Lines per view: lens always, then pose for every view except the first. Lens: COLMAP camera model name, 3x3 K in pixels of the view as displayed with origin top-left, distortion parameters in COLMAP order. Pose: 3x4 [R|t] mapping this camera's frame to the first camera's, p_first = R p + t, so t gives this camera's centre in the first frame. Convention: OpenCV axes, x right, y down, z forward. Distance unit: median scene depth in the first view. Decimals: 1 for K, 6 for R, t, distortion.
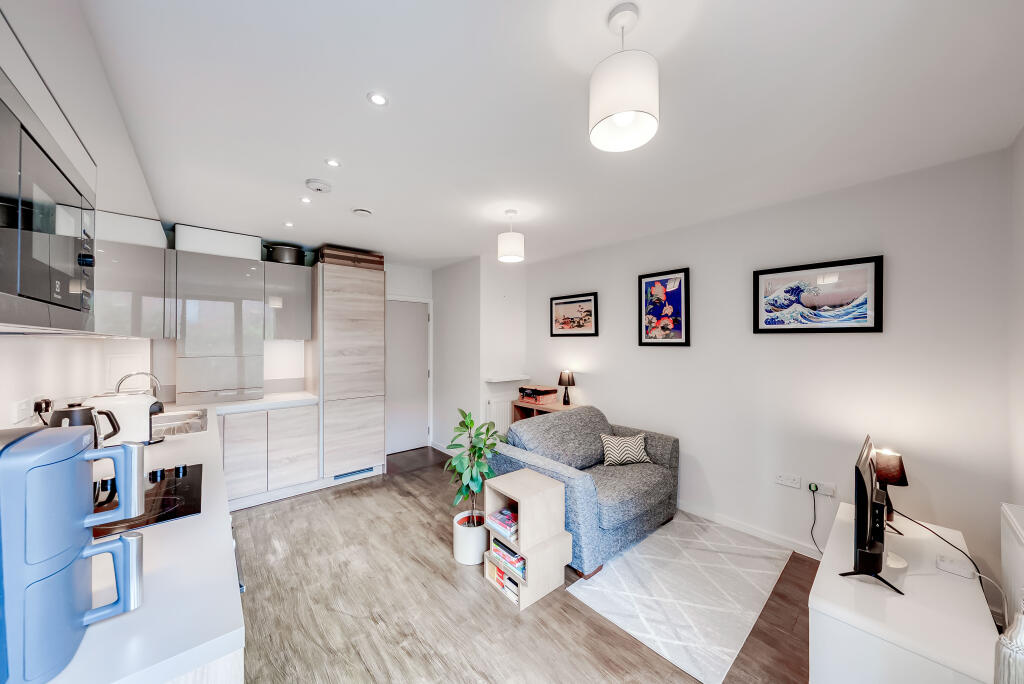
lens RADIAL K [[348.1, 0, 515.5], [0, 348.1, 341.4], [0, 0, 1]] dist [0.000708, -0.000132]
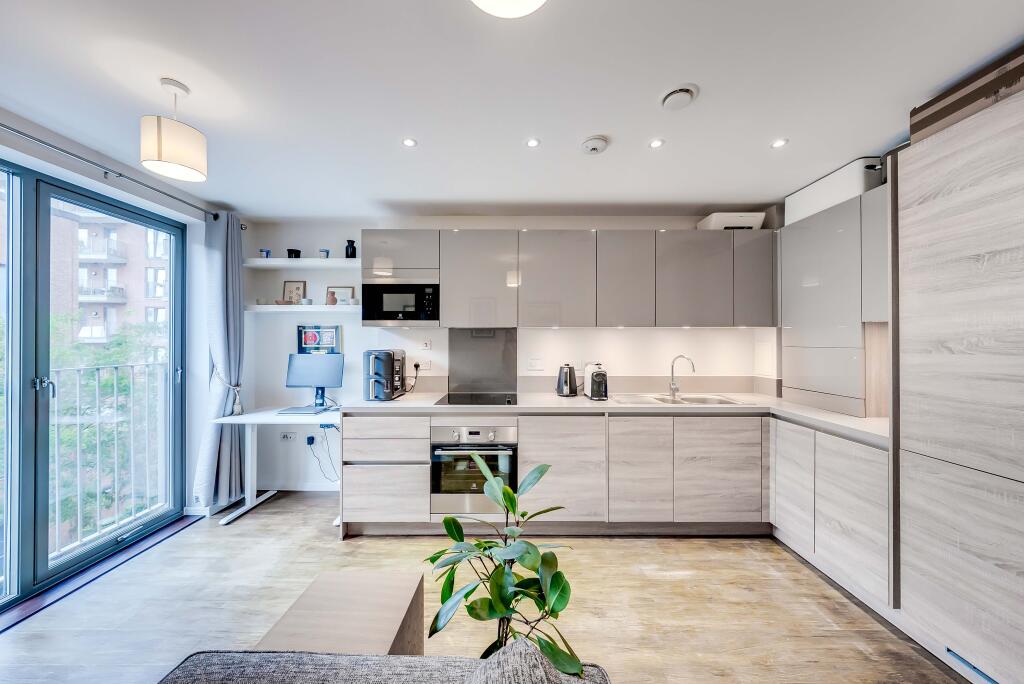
lens RADIAL K [[348.1, 0, 514.7], [0, 348.1, 341.1], [0, 0, 1]] dist [0.000708, -0.000132]
pose [[-0.665246, -0.000295, -0.746625, 0.161086], [0.003915, 0.999985, -0.003883, 0.032624], [0.746614, -0.005506, -0.665234, 1.071394]]
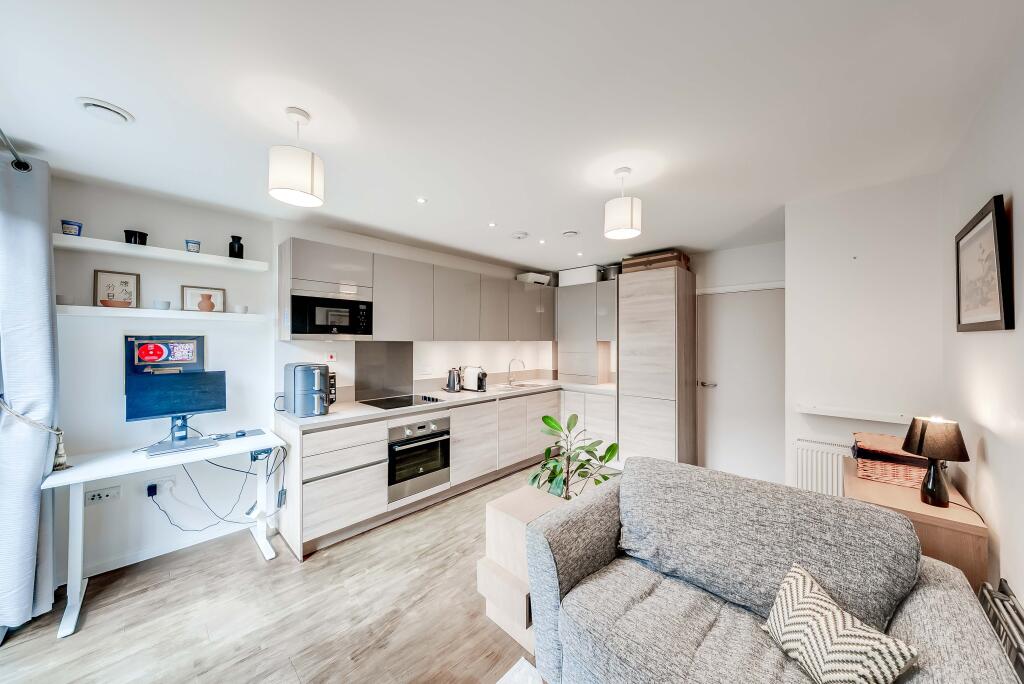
lens RADIAL K [[348.1, 0, 514.2], [0, 348.1, 341.2], [0, 0, 1]] dist [0.000708, -0.000132]
pose [[0.089741, 0.000449, -0.995965, 0.652050], [0.003925, 0.999992, 0.000805, -0.006937], [0.995957, -0.003981, 0.089739, 0.636747]]
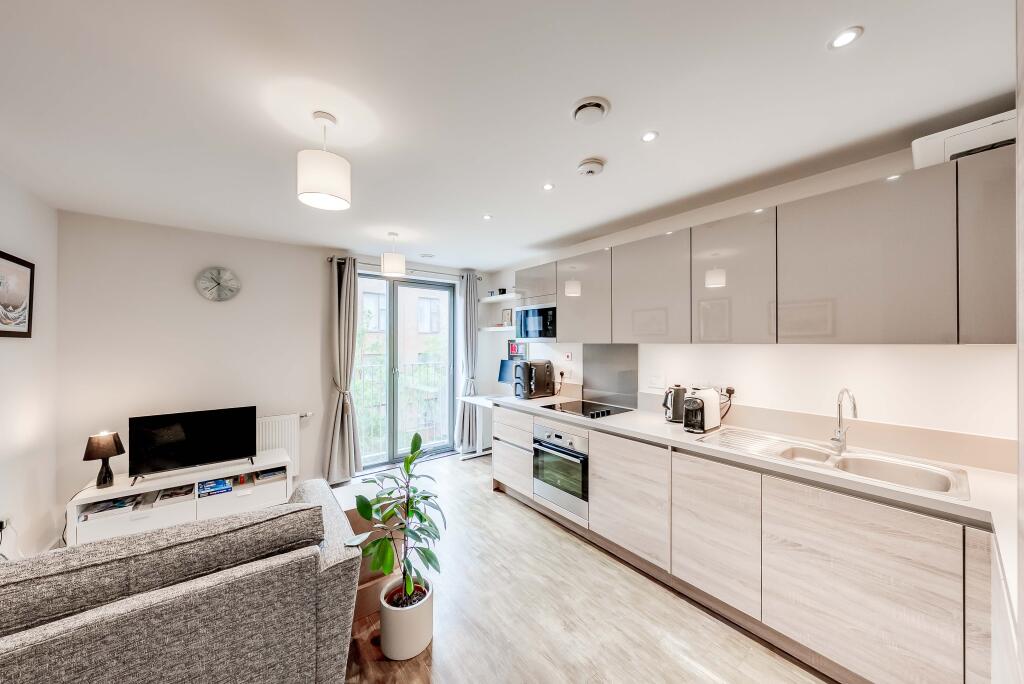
lens RADIAL K [[348.1, 0, 513.1], [0, 348.1, 341.8], [0, 0, 1]] dist [0.000708, -0.000132]
pose [[-0.998062, 0.001054, 0.062220, -0.320347], [0.000792, 0.999991, -0.004222, -0.007935], [-0.062224, -0.004165, -0.998054, 1.406437]]
